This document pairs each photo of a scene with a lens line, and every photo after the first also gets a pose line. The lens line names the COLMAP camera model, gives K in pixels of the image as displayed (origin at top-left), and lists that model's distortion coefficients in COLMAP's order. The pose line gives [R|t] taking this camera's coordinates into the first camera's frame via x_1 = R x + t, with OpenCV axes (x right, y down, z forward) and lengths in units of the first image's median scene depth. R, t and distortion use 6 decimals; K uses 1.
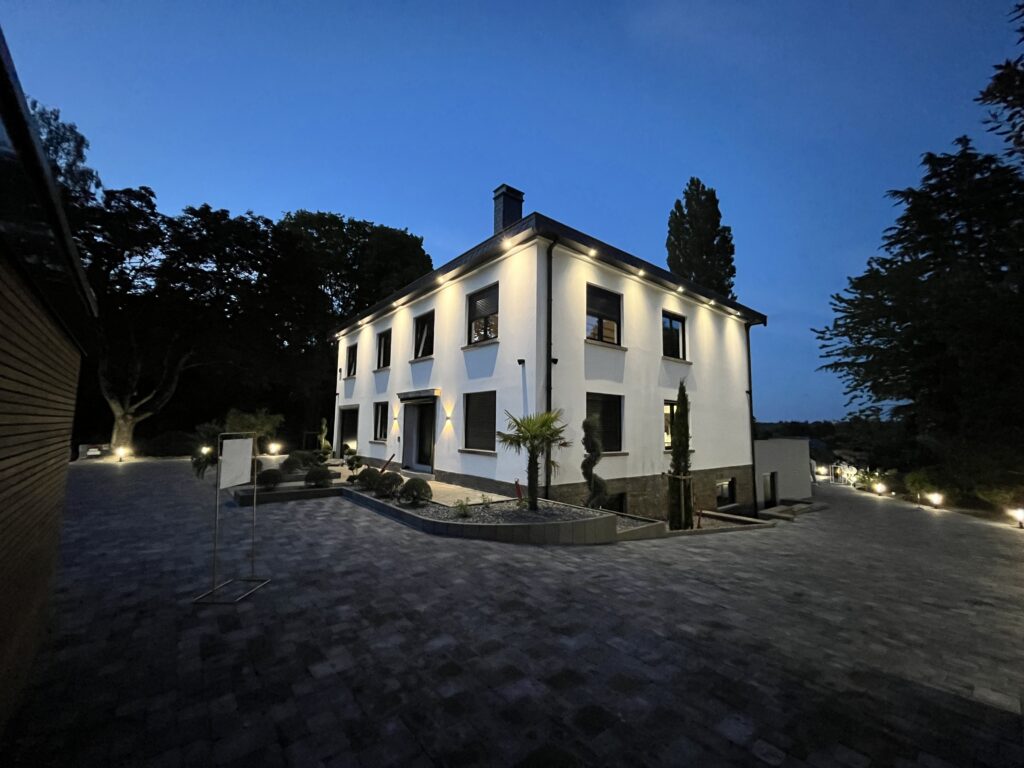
lens RADIAL K [[416.7, 0, 512.2], [0, 416.7, 382.9], [0, 0, 1]] dist [-0.002988, -0.000174]
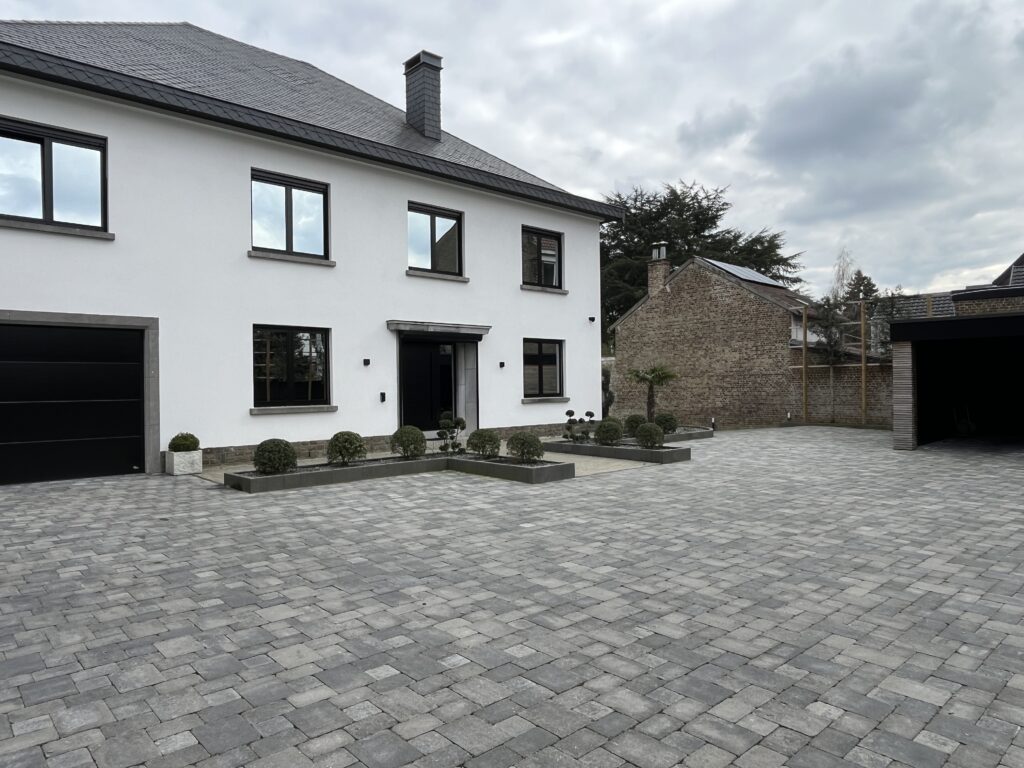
lens RADIAL K [[670.1, 0, 512.3], [0, 670.1, 377.1], [0, 0, 1]] dist [0.016956, 0.004249]
pose [[-0.062092, 0.000789, 0.998070, -1.743175], [-0.093956, 0.995554, -0.006632, 0.136717], [-0.993638, -0.094186, -0.061742, 1.242359]]
